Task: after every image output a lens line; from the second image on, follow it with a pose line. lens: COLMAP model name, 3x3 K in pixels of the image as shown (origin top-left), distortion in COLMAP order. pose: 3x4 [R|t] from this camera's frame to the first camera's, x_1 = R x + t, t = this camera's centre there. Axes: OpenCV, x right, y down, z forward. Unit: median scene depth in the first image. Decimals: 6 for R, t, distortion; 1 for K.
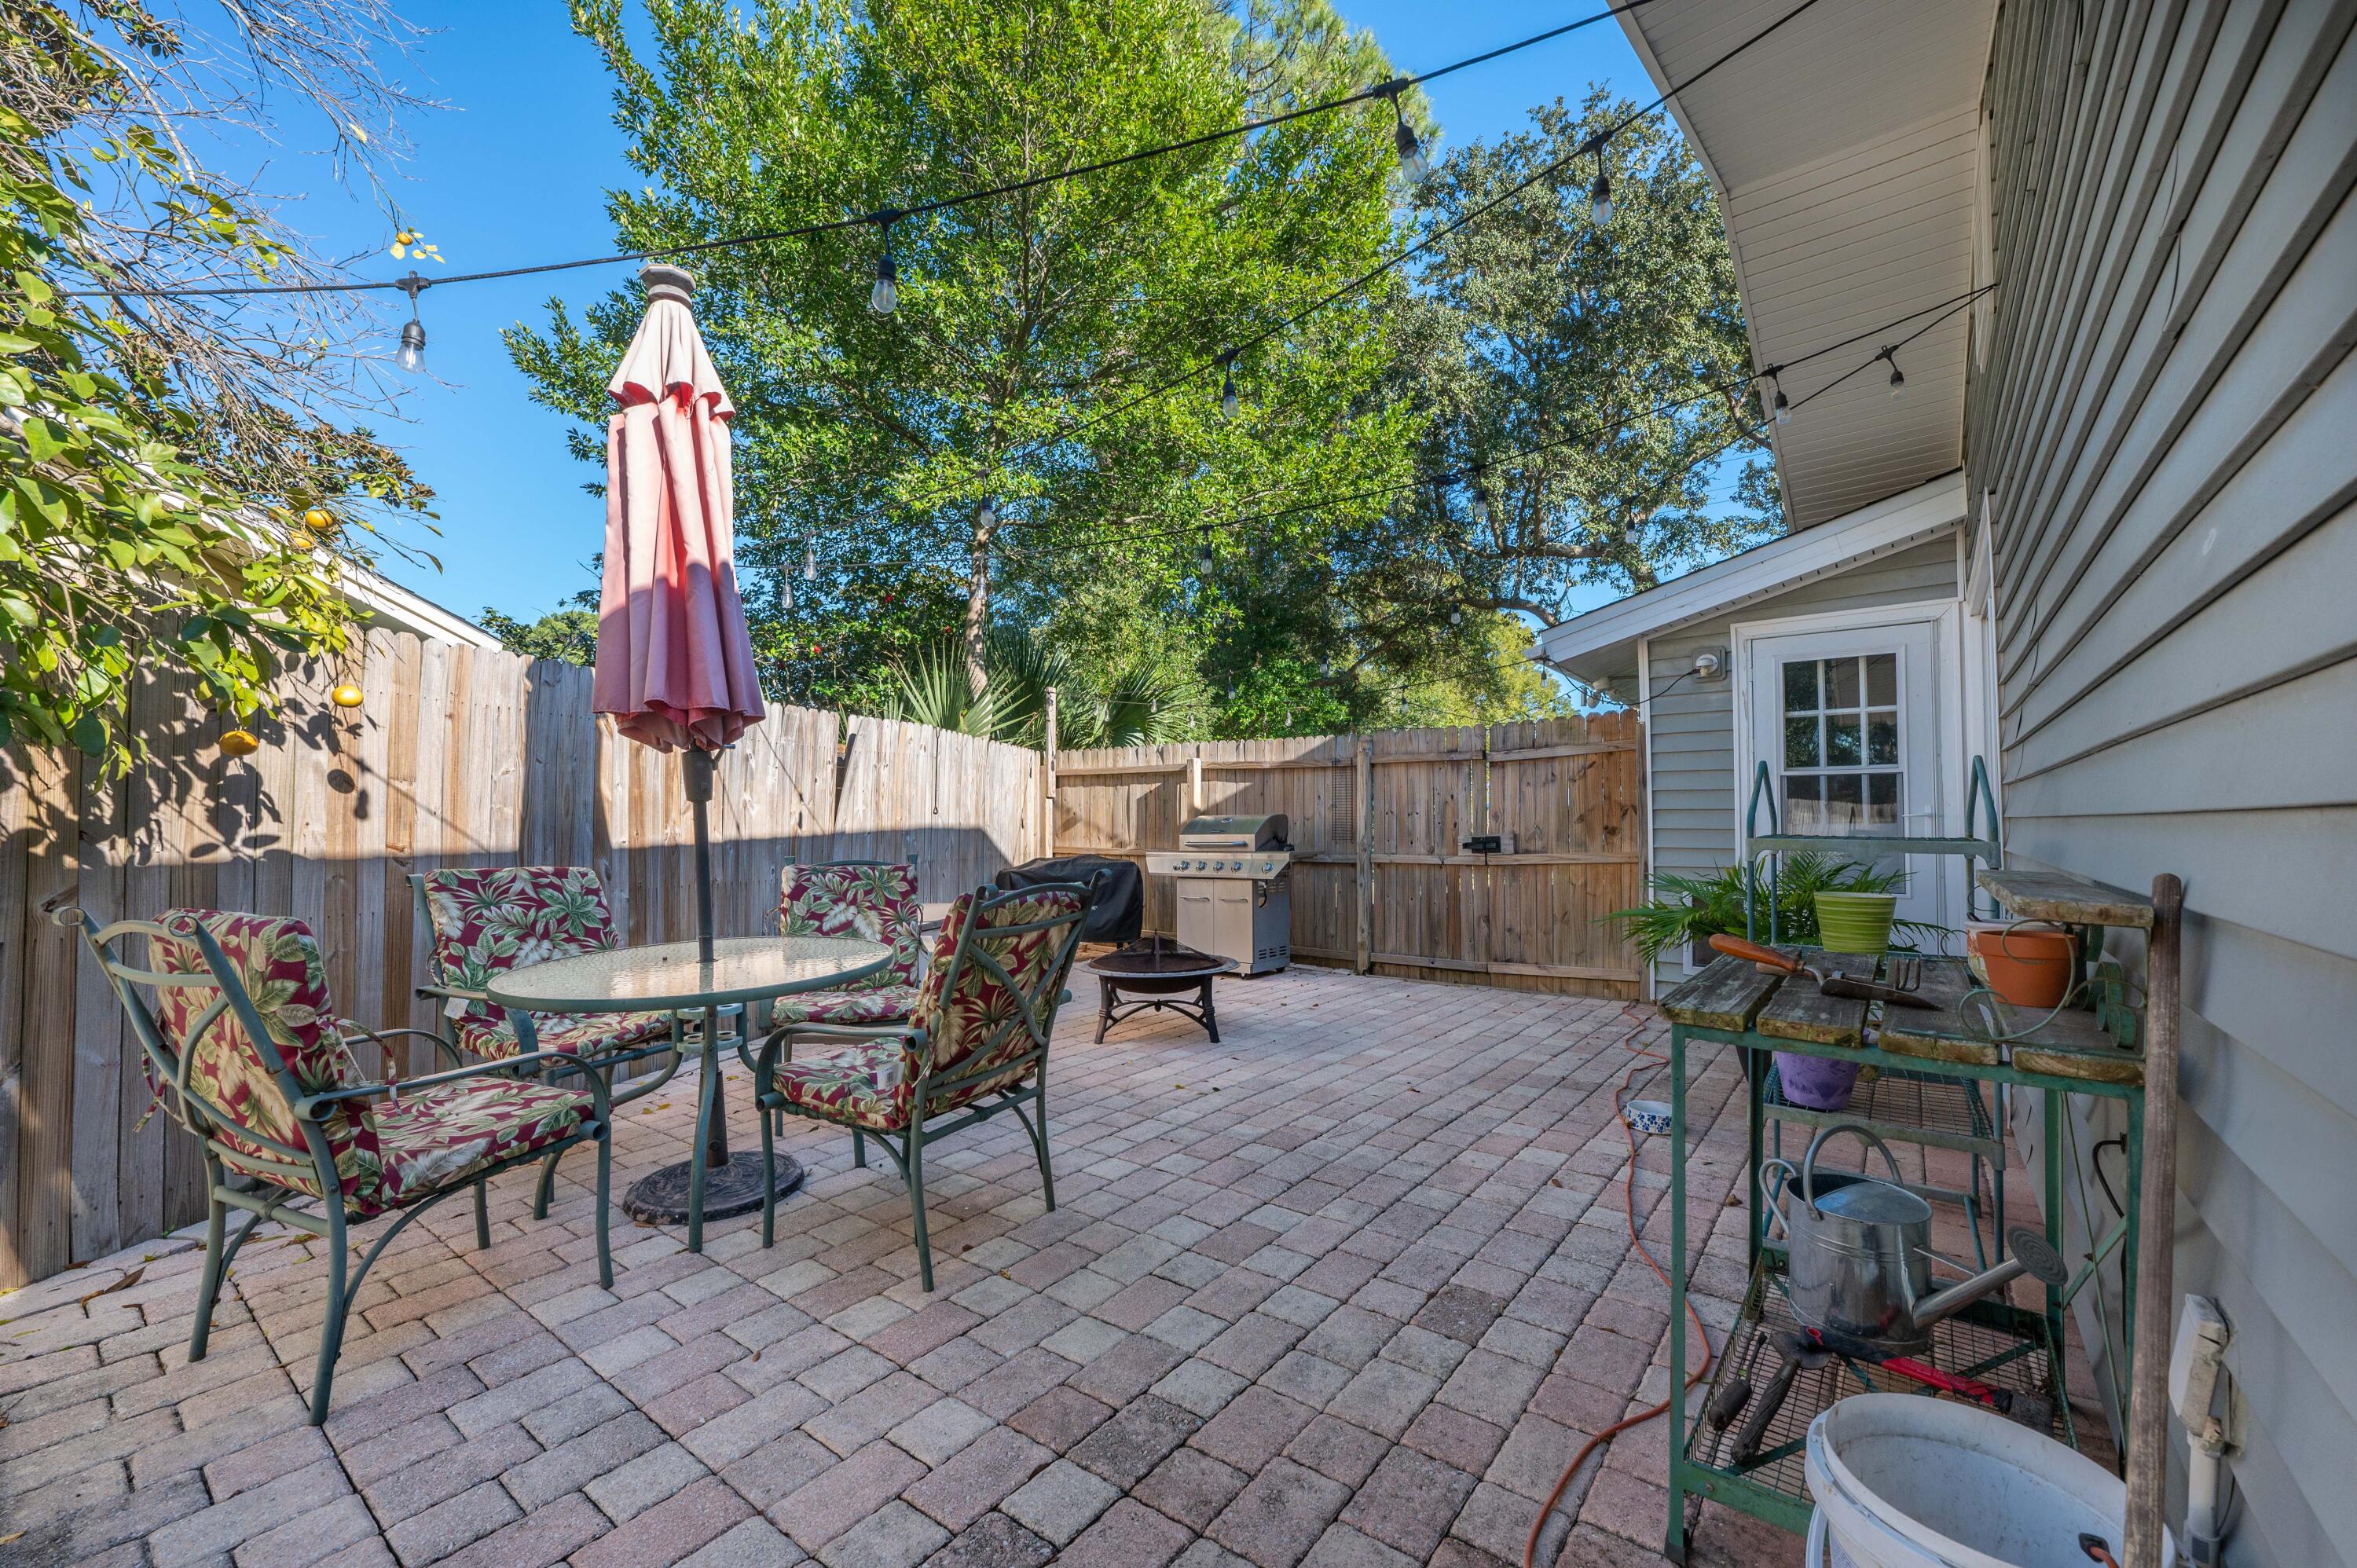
lens RADIAL K [[935.7, 0, 1182.9], [0, 935.7, 819.7], [0, 0, 1]] dist [-0.000093, 0.000138]
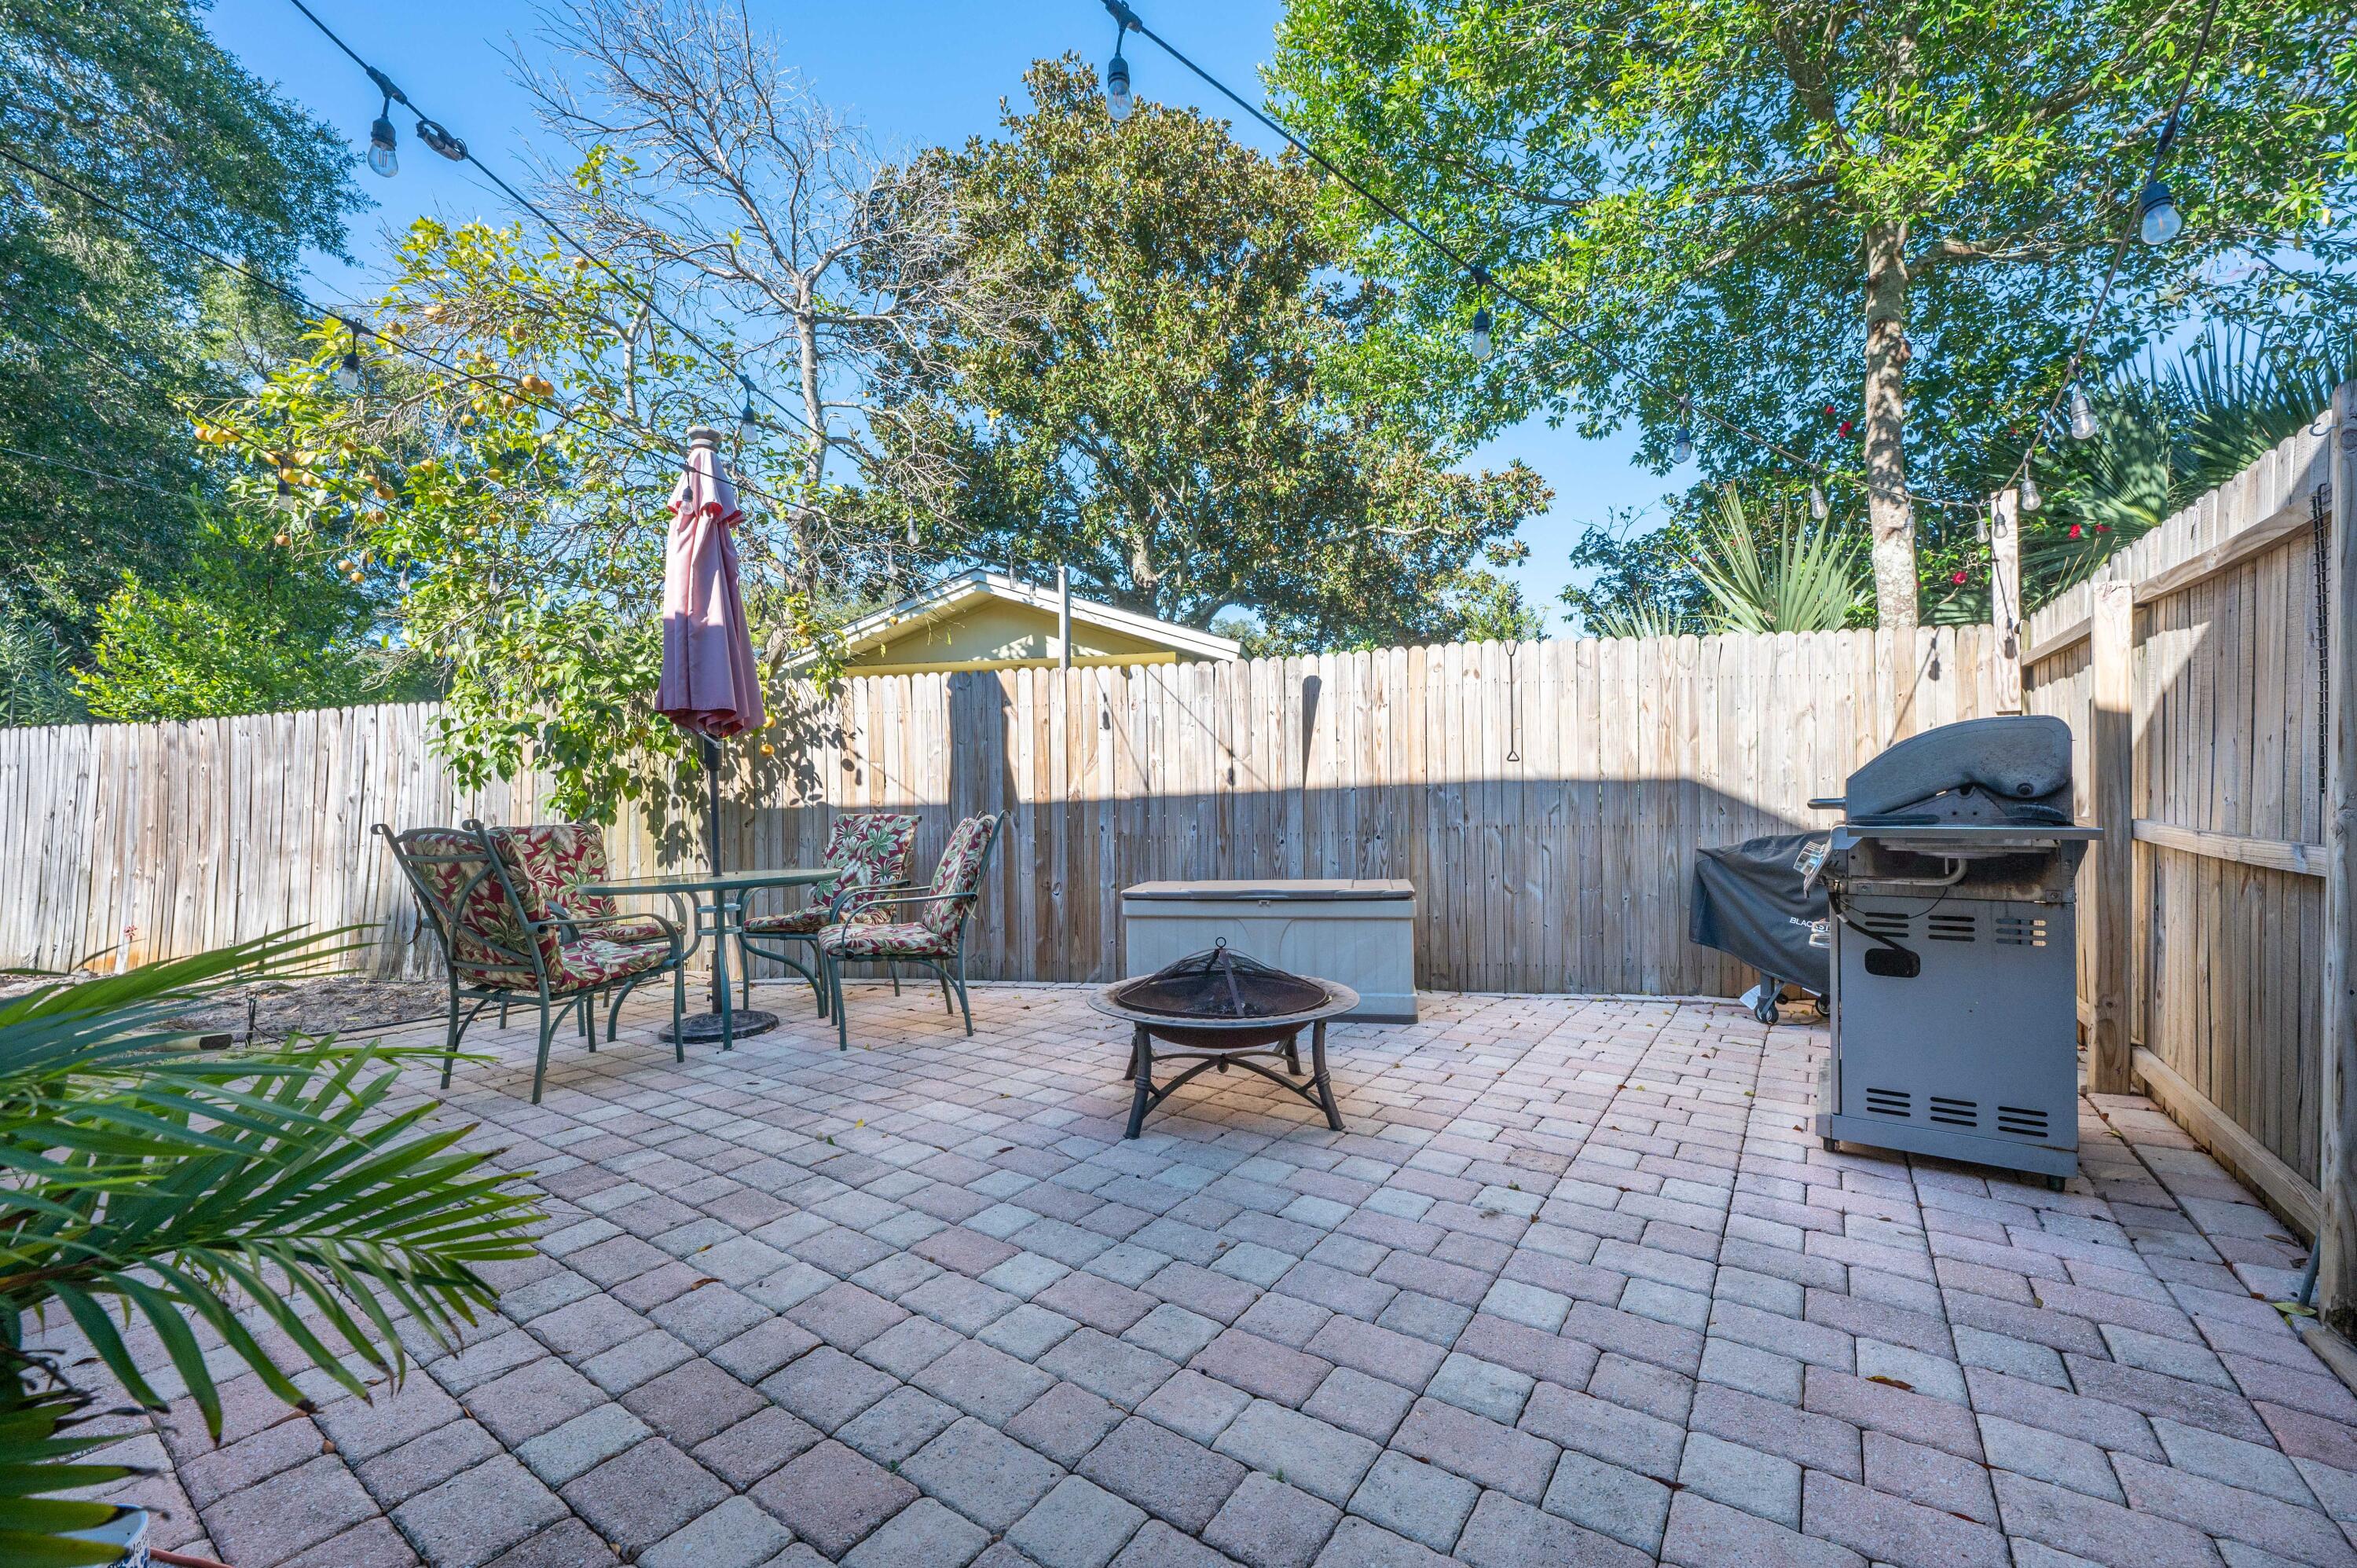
lens RADIAL K [[935.7, 0, 1186.9], [0, 935.7, 794.7], [0, 0, 1]] dist [-0.000093, 0.000138]
pose [[0.055680, -0.009988, -0.998399, 0.943786], [0.019609, 0.999768, -0.008908, 0.045653], [0.998256, -0.019082, 0.055863, 1.526851]]
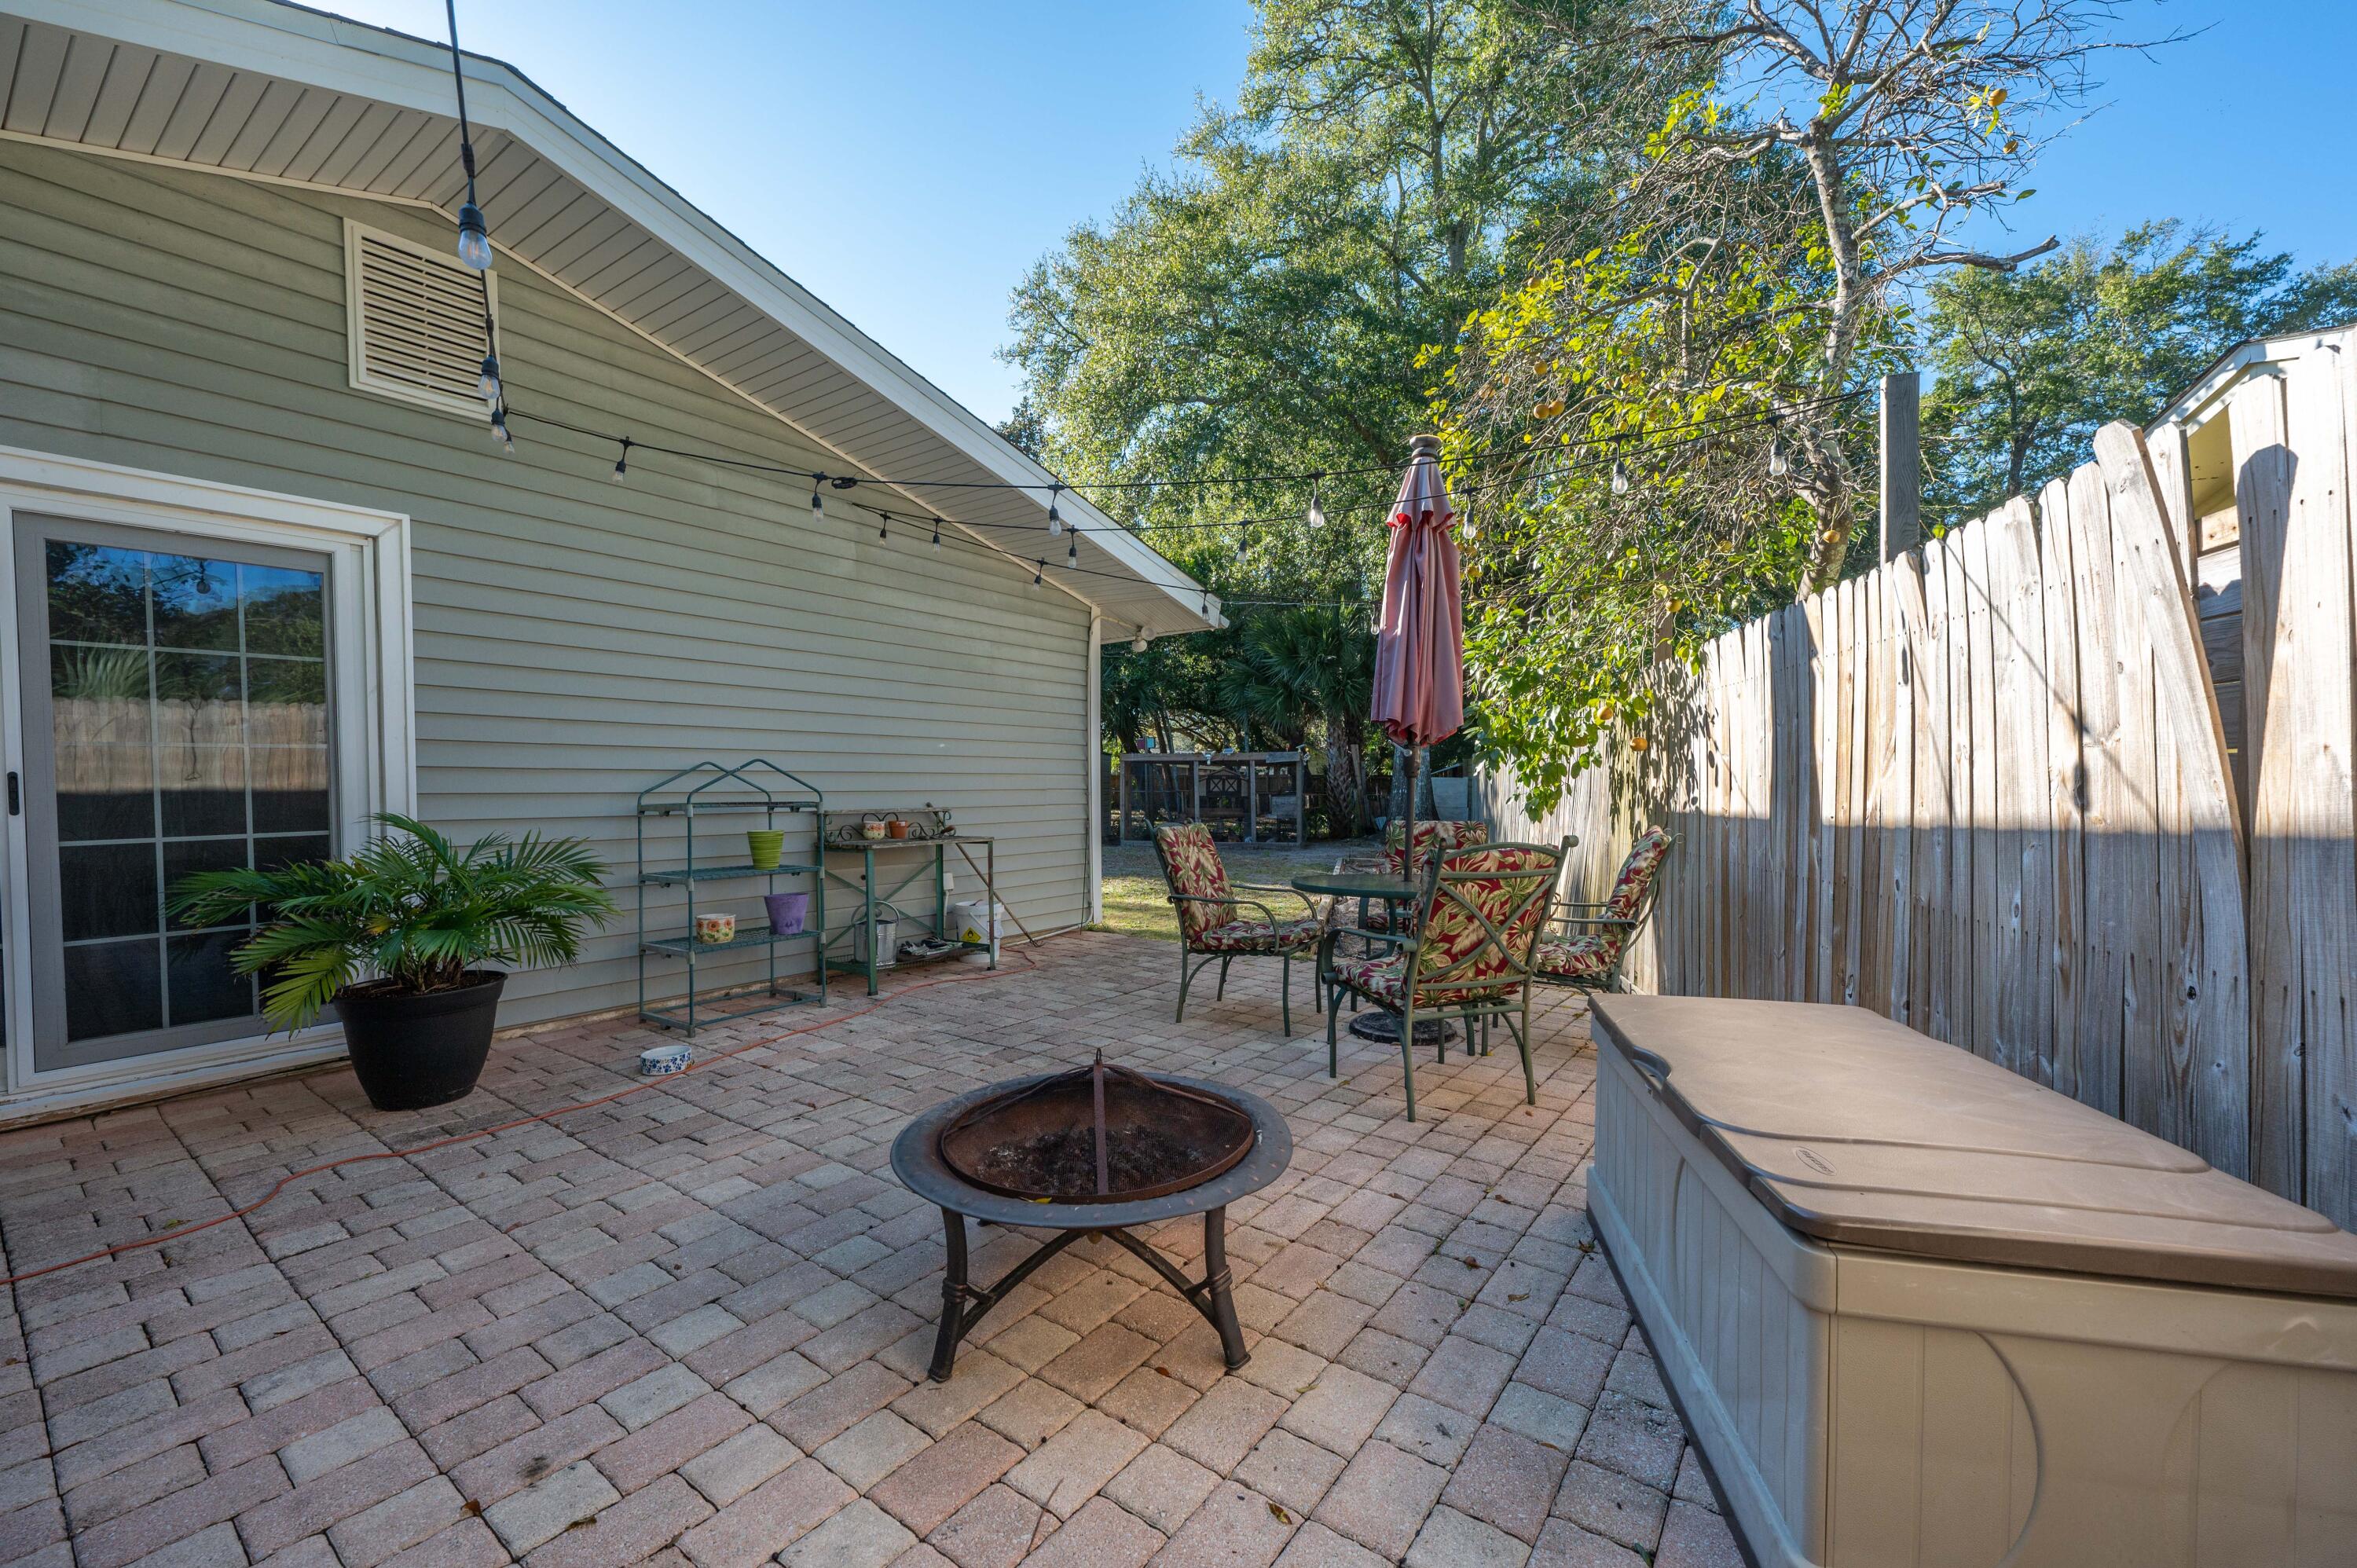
lens RADIAL K [[935.7, 0, 1184.0], [0, 935.7, 782.0], [0, 0, 1]] dist [-0.000093, 0.000138]
pose [[-0.999851, 0.003546, -0.016892, -0.096317], [0.003668, 0.999967, -0.007223, 0.001041], [0.016865, -0.007284, -0.999831, 2.299861]]
